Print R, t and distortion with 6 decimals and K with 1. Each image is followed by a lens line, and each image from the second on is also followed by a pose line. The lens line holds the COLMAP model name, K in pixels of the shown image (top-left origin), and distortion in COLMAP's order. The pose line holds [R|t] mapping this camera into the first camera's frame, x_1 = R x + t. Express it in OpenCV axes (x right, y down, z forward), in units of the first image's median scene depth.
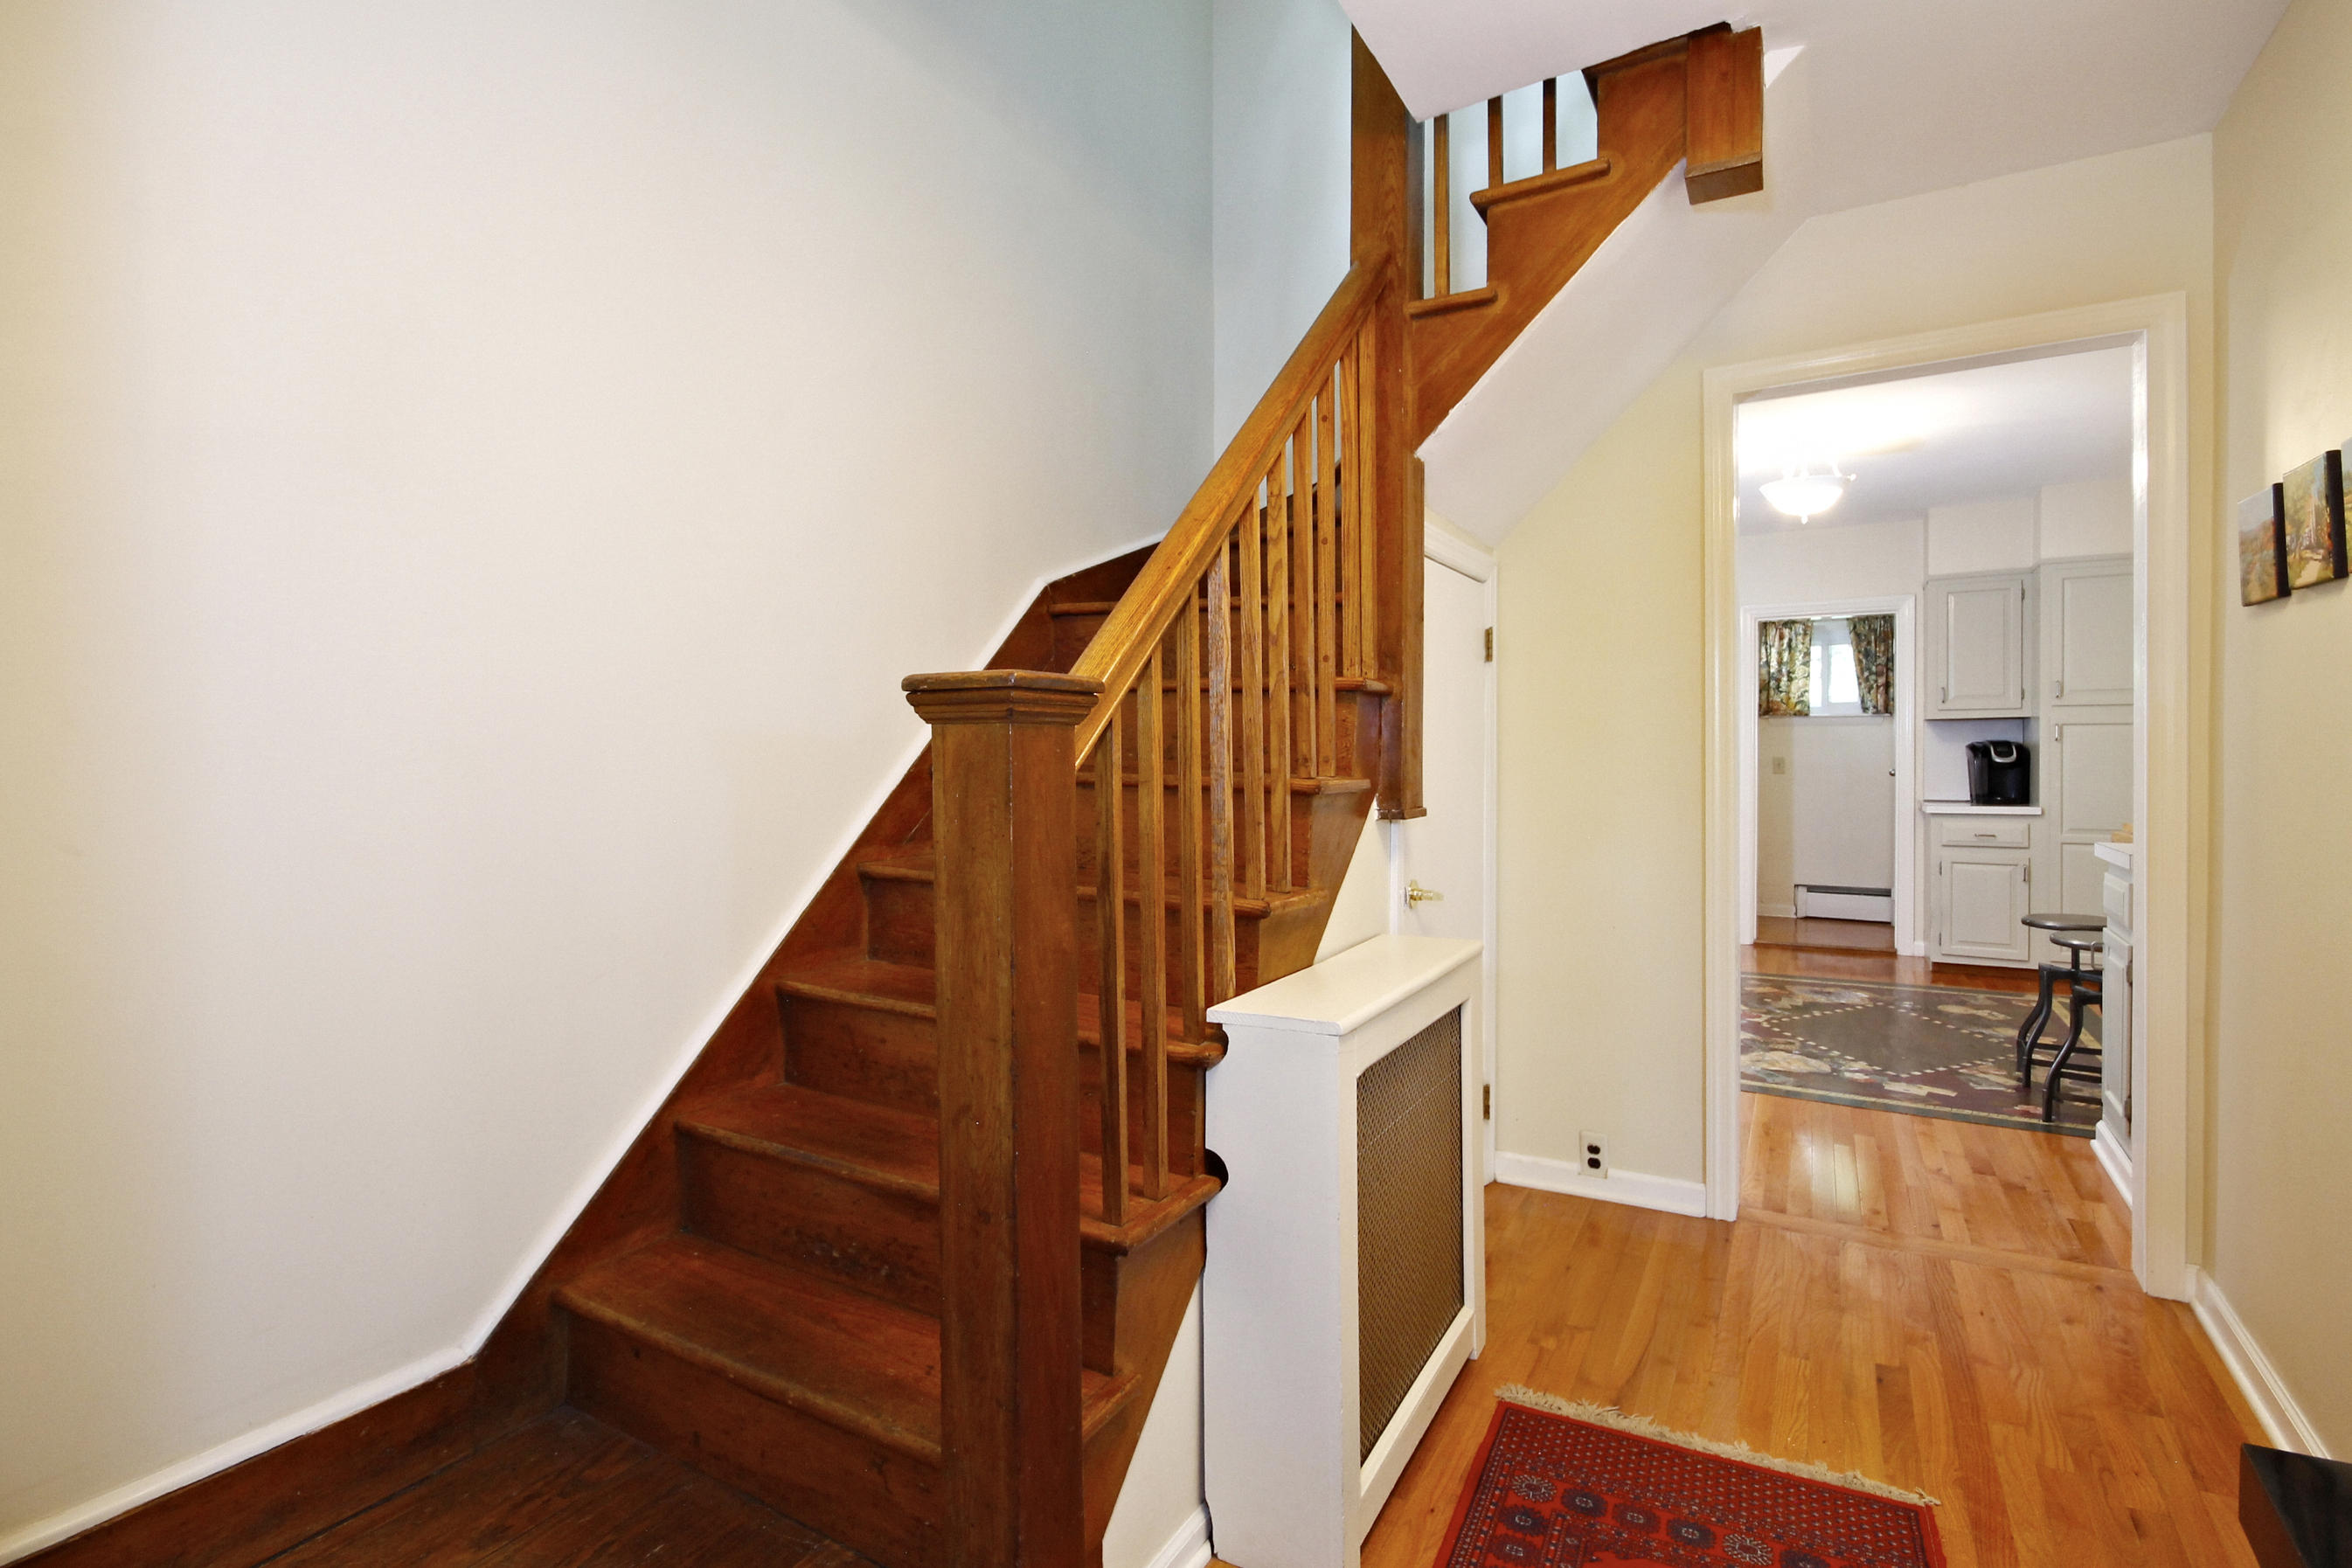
lens RADIAL K [[1124.1, 0, 1189.4], [0, 1124.1, 761.7], [0, 0, 1]] dist [0.000648, 0.000316]
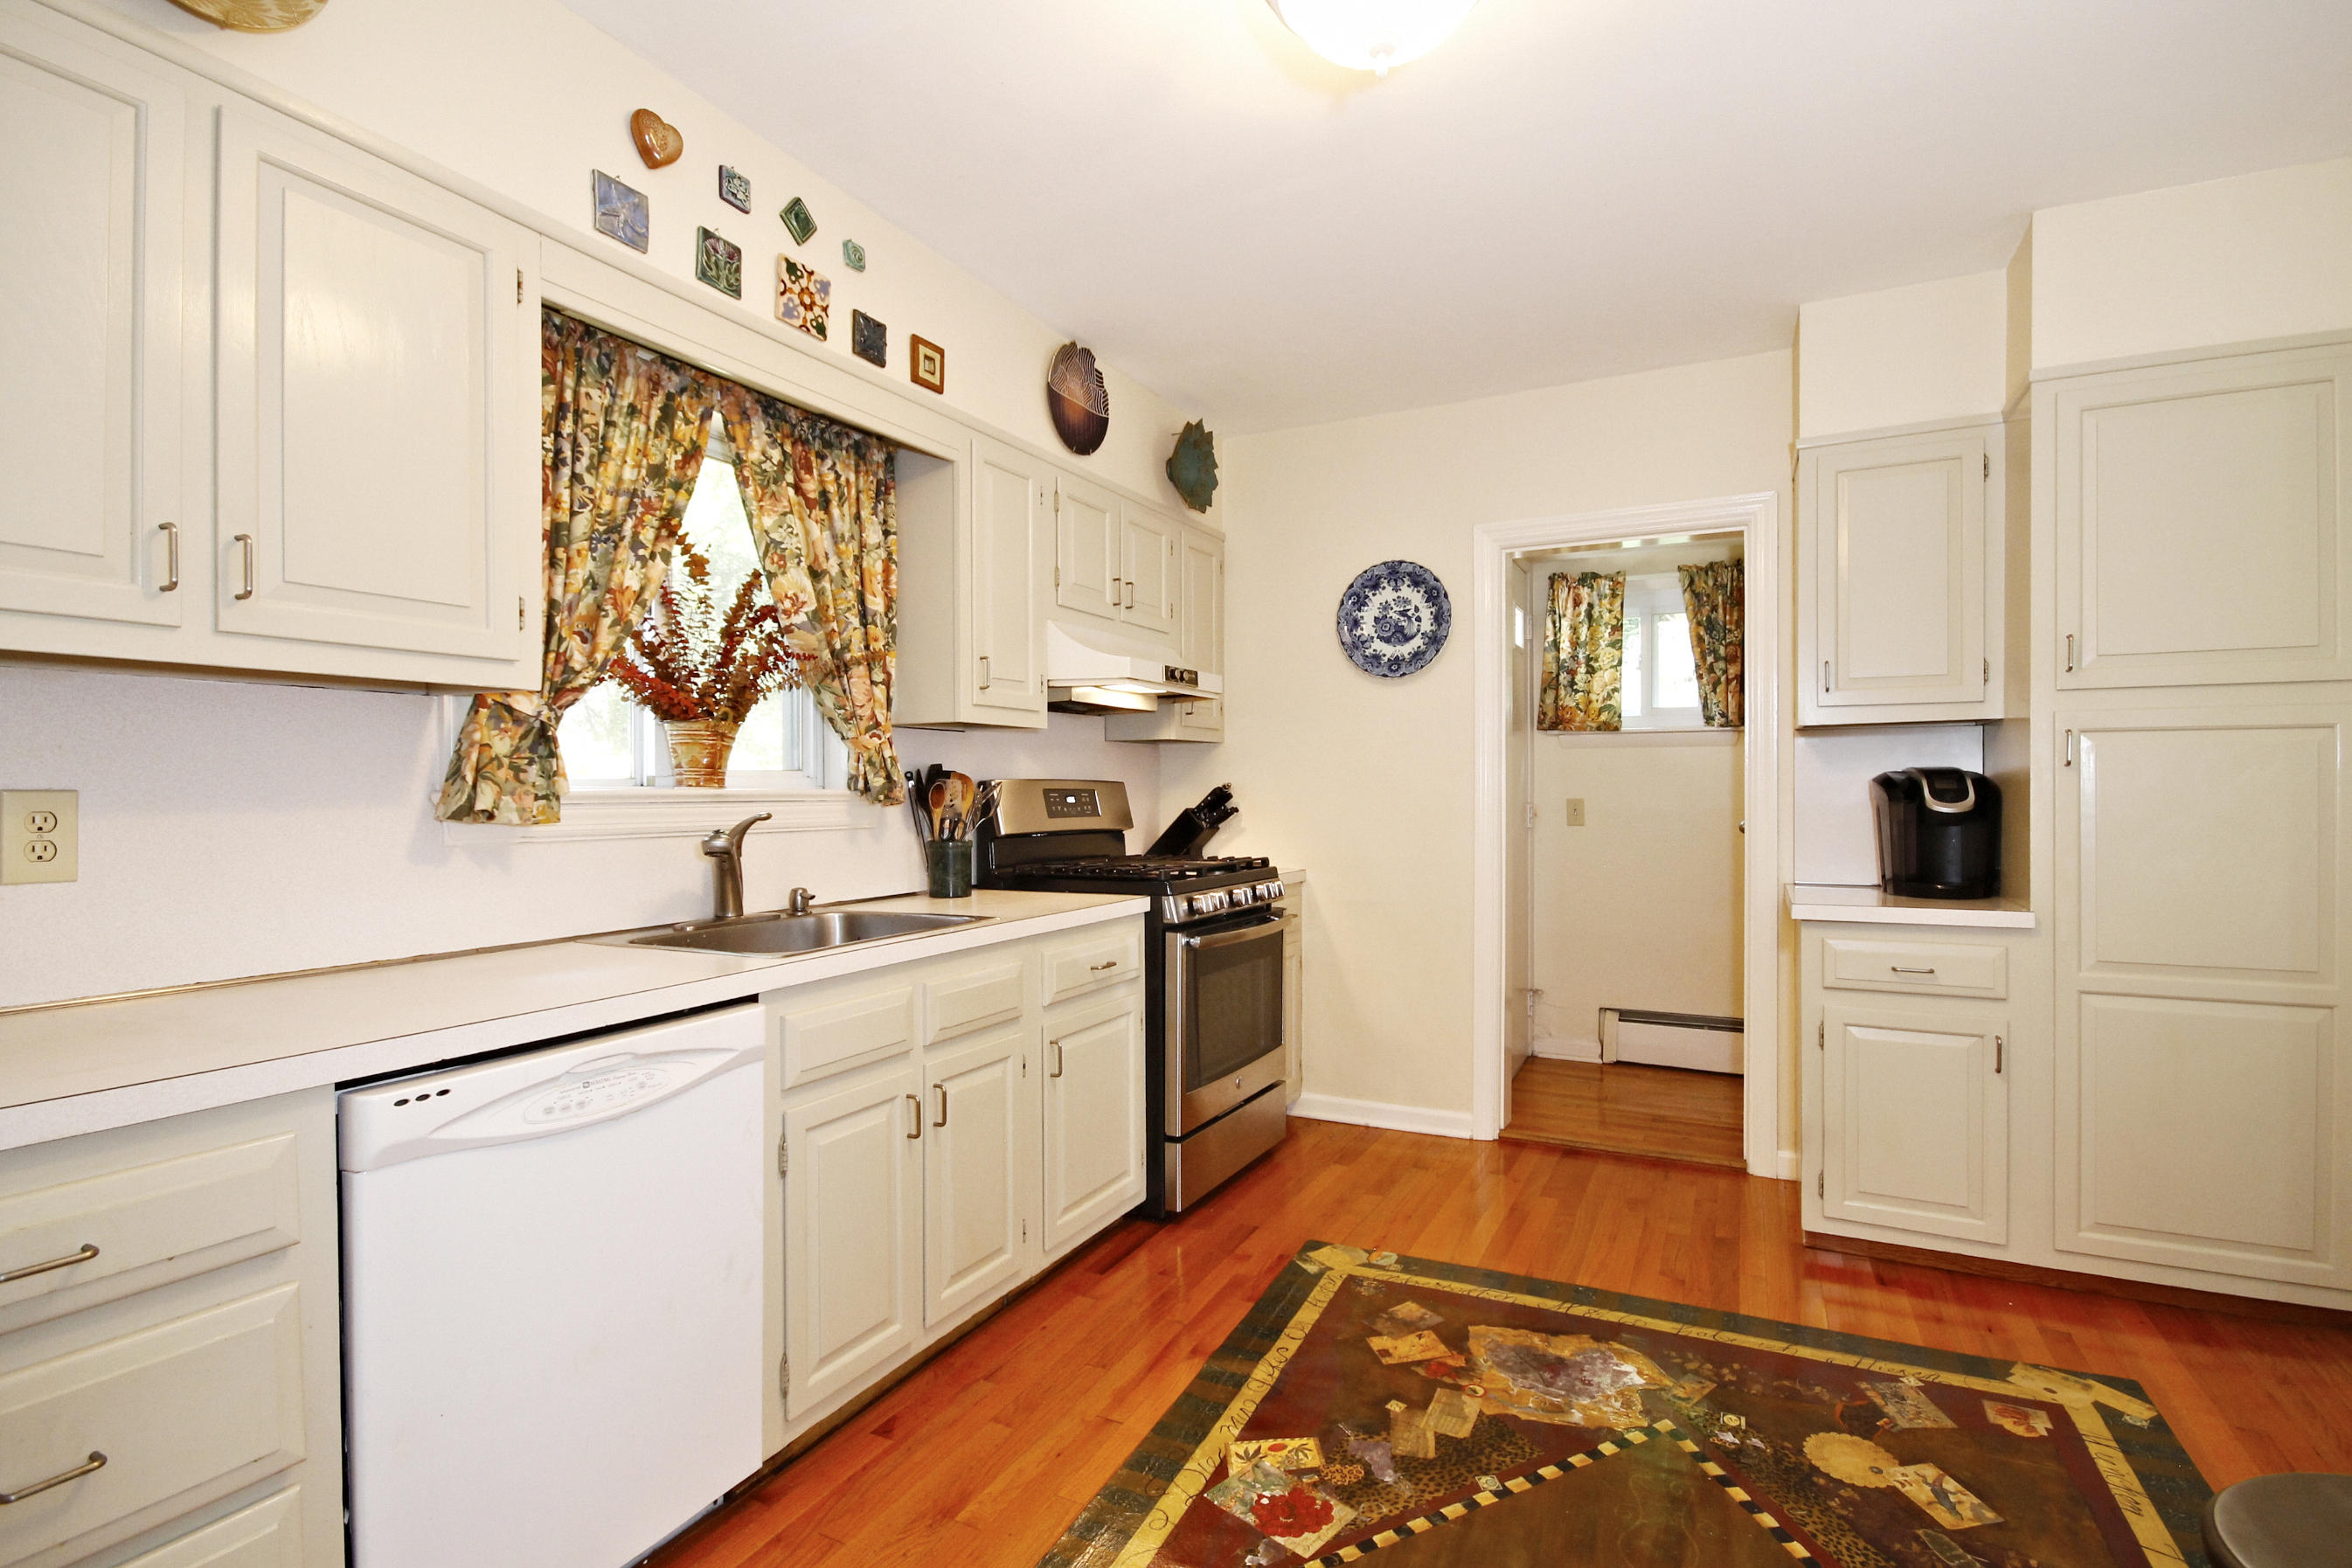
lens RADIAL K [[1124.1, 0, 1164.4], [0, 1124.1, 791.3], [0, 0, 1]] dist [0.000648, 0.000316]
pose [[0.999096, 0.000941, 0.042501, 0.286851], [-0.000708, 0.999985, -0.005493, -0.004640], [-0.042506, 0.005458, 0.999081, 0.415523]]
